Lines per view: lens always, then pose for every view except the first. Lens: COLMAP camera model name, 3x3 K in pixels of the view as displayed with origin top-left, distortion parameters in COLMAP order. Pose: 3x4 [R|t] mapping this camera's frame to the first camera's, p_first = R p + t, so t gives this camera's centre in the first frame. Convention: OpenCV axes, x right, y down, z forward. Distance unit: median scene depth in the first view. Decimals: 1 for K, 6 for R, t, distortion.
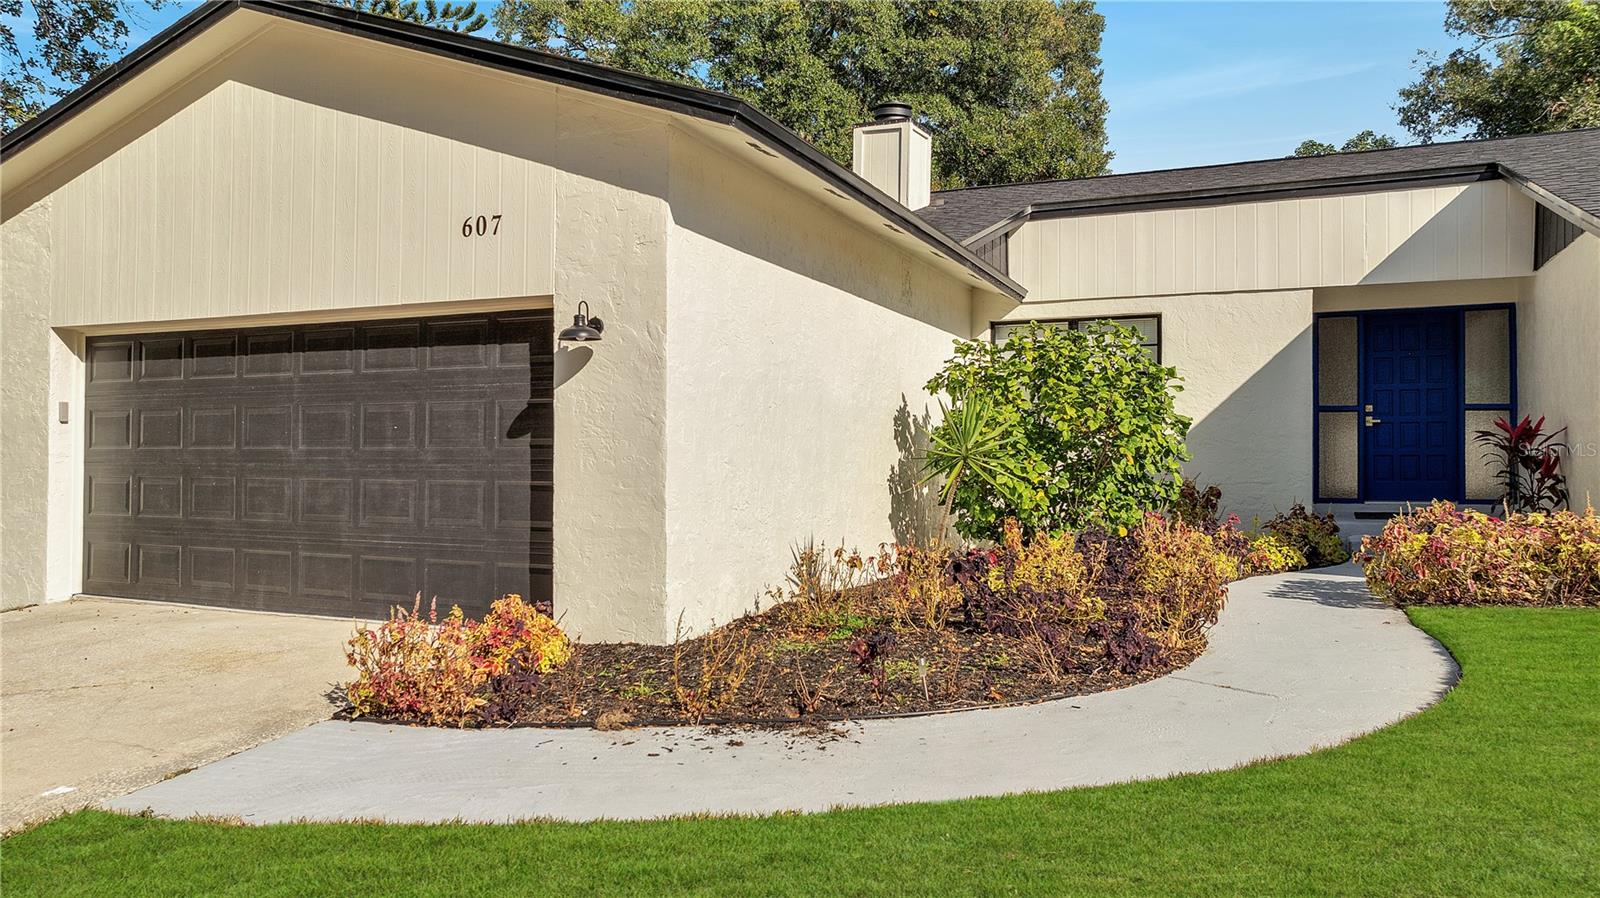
lens RADIAL K [[1131.7, 0, 800.6], [0, 1131.7, 428.2], [0, 0, 1]] dist [-0.019976, 0.007735]
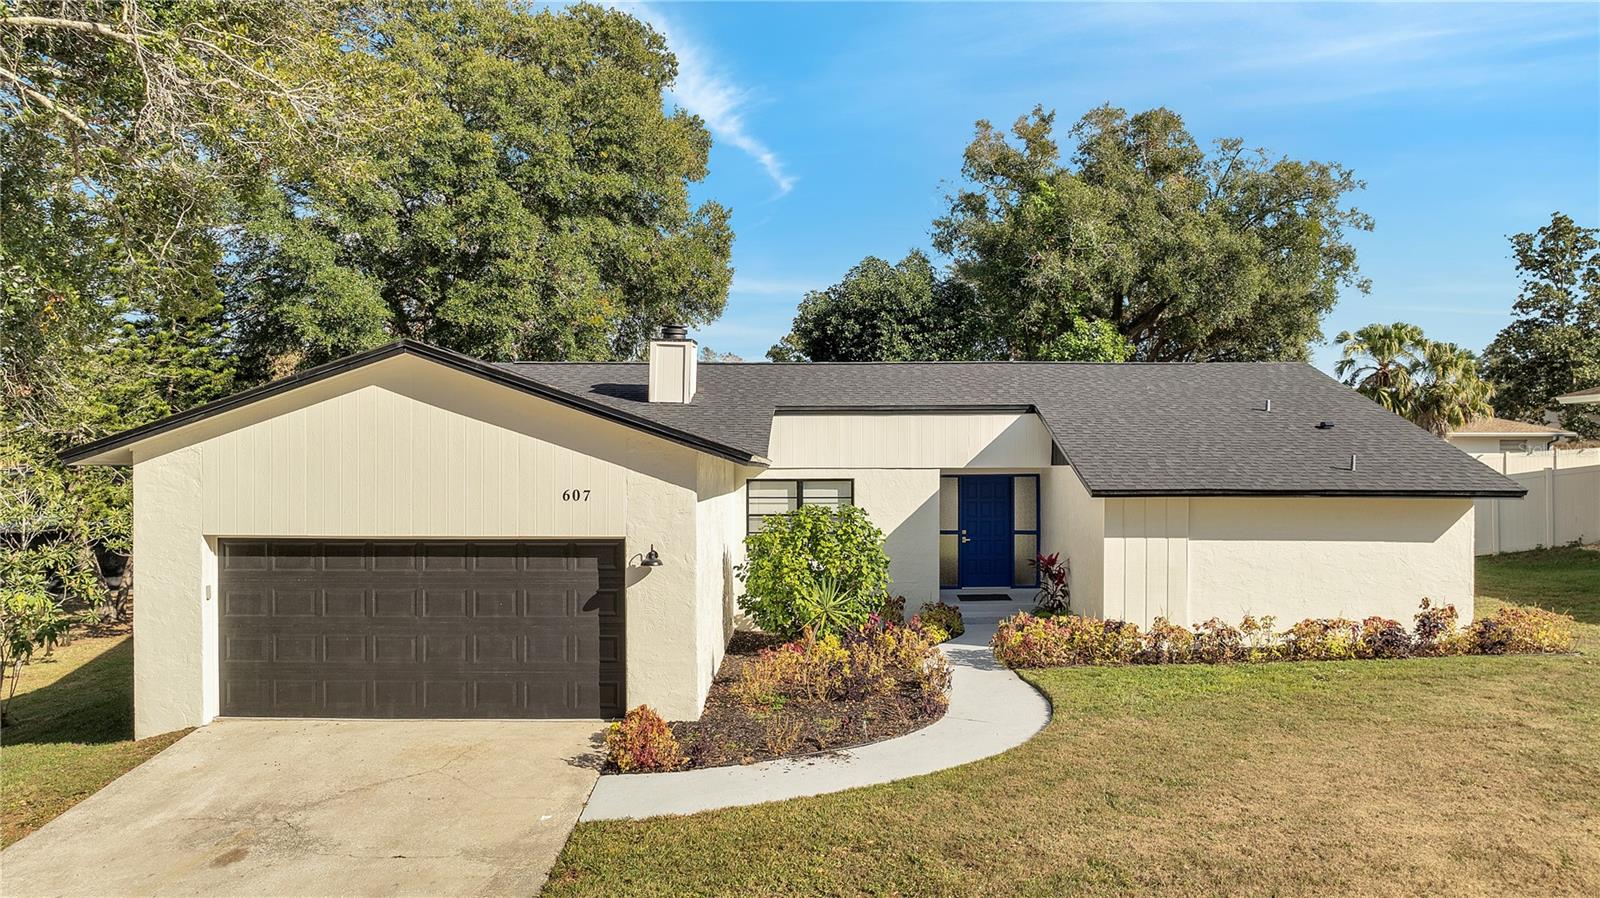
lens RADIAL K [[1131.7, 0, 800.6], [0, 1131.7, 428.2], [0, 0, 1]] dist [-0.019976, 0.007735]
pose [[0.920114, 0.005314, 0.391614, -0.492892], [-0.002581, 0.999969, -0.007505, -0.204463], [-0.391641, 0.005895, 0.920099, -0.594513]]
